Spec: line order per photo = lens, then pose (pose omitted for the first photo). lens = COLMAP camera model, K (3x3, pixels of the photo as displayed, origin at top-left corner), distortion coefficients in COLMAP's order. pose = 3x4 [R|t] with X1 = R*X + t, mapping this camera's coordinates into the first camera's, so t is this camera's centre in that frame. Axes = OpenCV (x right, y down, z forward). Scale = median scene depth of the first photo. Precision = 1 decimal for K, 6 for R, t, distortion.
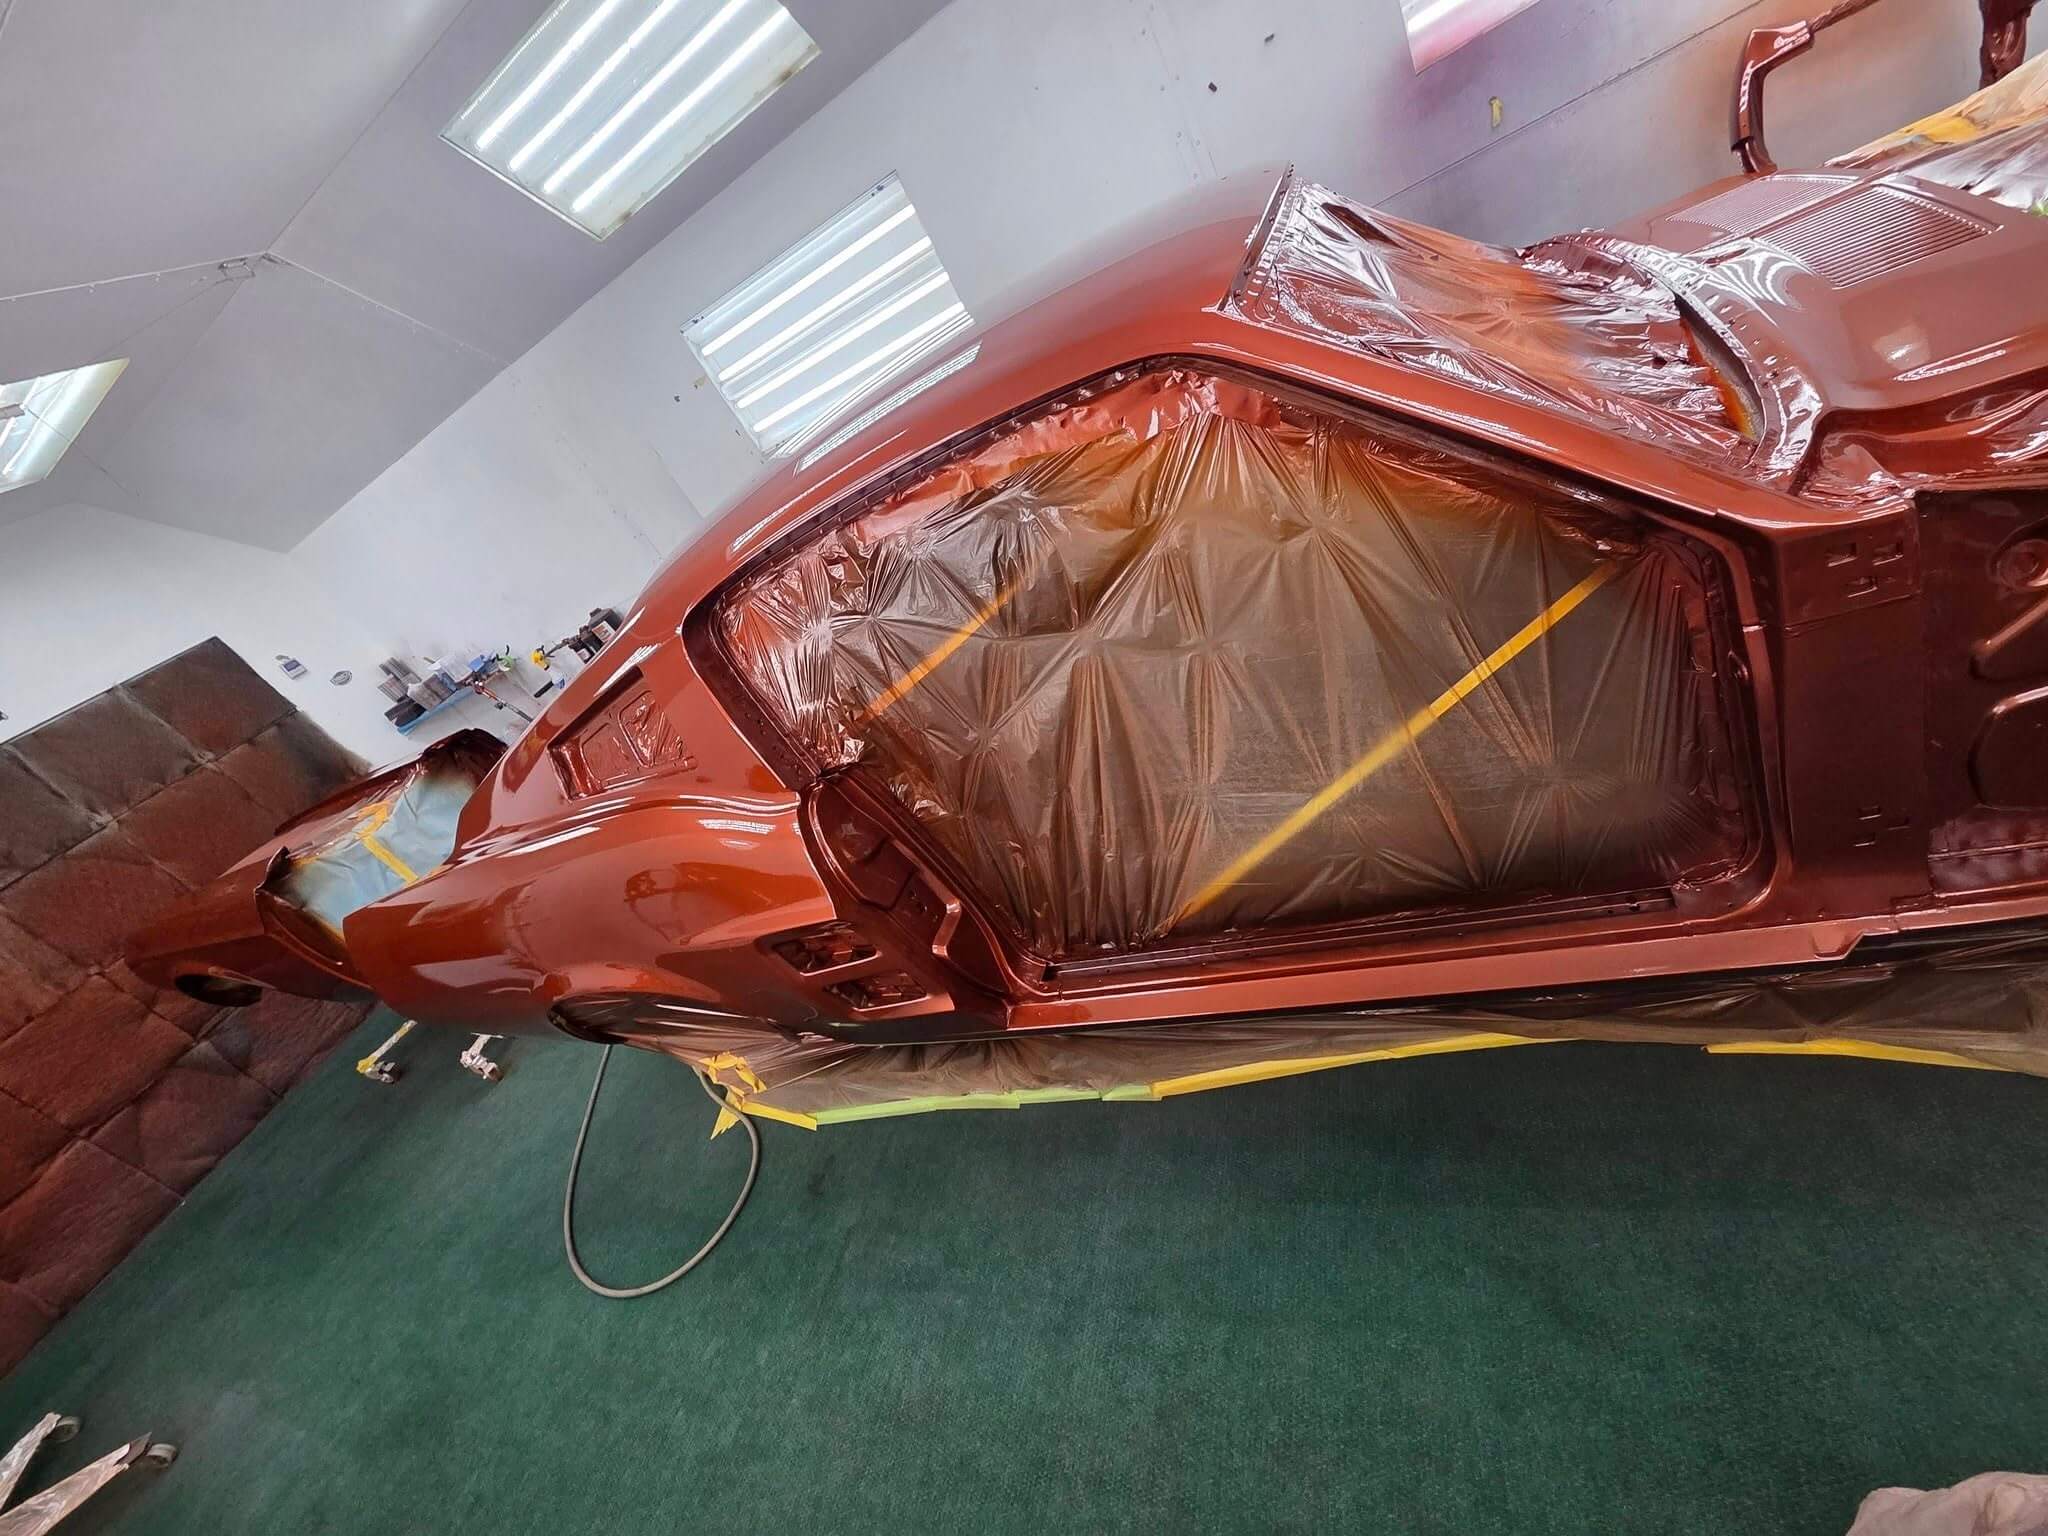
lens RADIAL K [[845.7, 0, 1024.0], [0, 845.7, 768.0], [0, 0, 1]] dist [-0.003100, 0.002580]
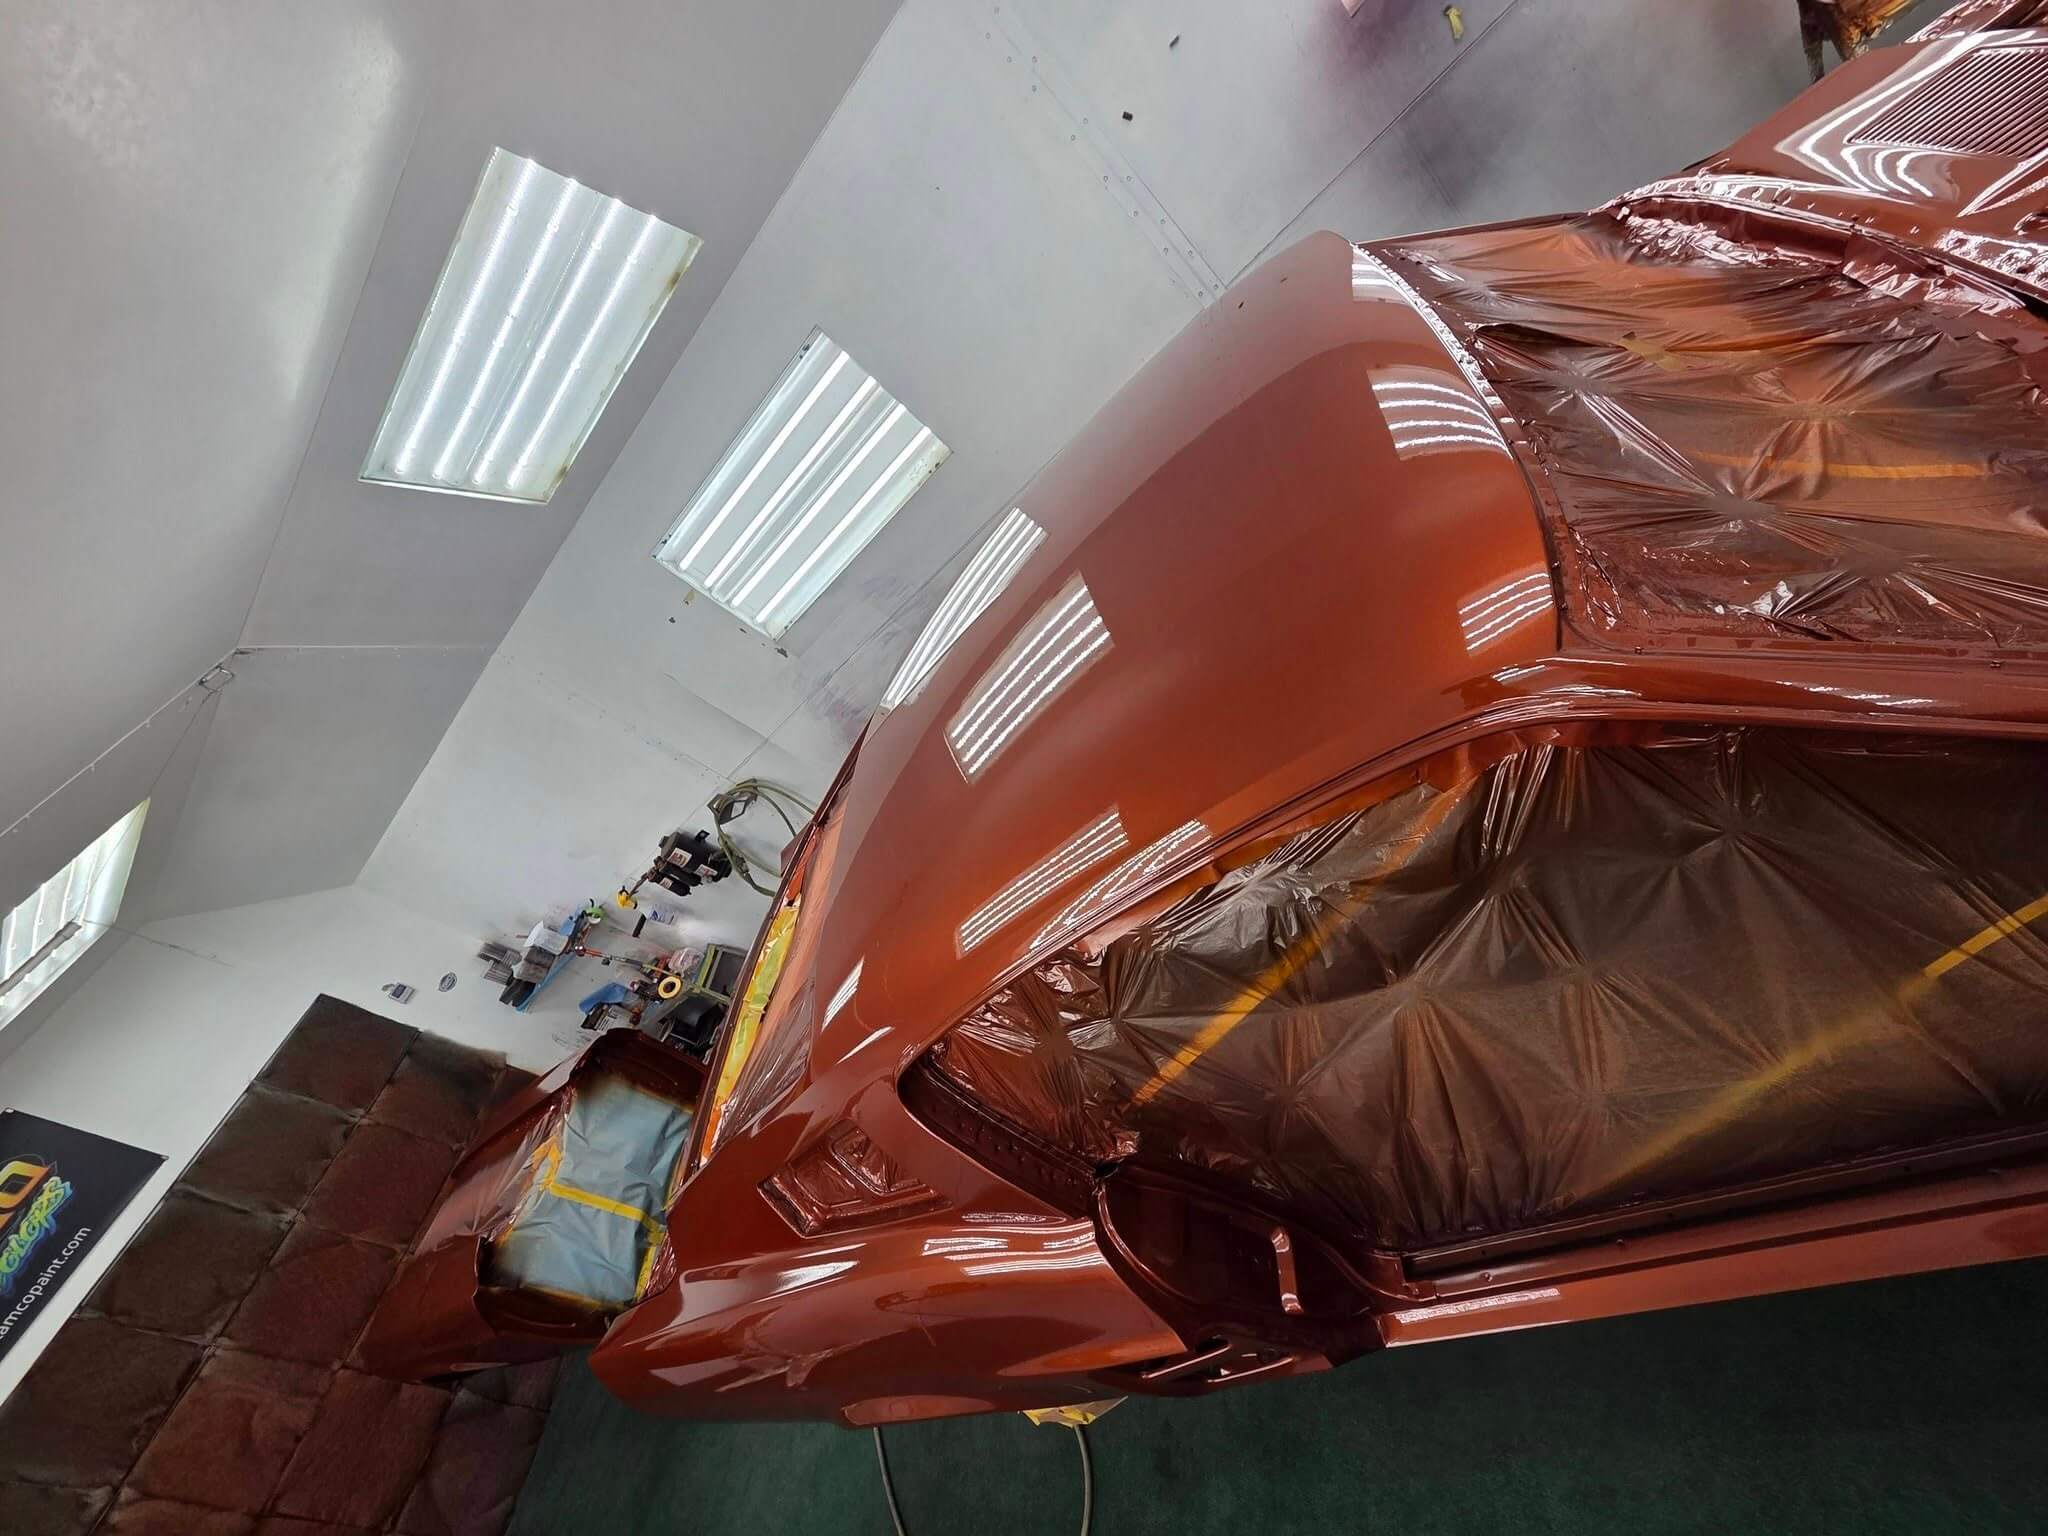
lens RADIAL K [[841.1, 0, 1024.0], [0, 841.1, 768.0], [0, 0, 1]] dist [-0.003044, 0.004017]
pose [[0.936905, -0.345805, -0.051264, -0.063192], [0.346993, 0.937729, 0.016159, -0.203944], [0.042484, -0.032928, 0.998554, 0.088723]]
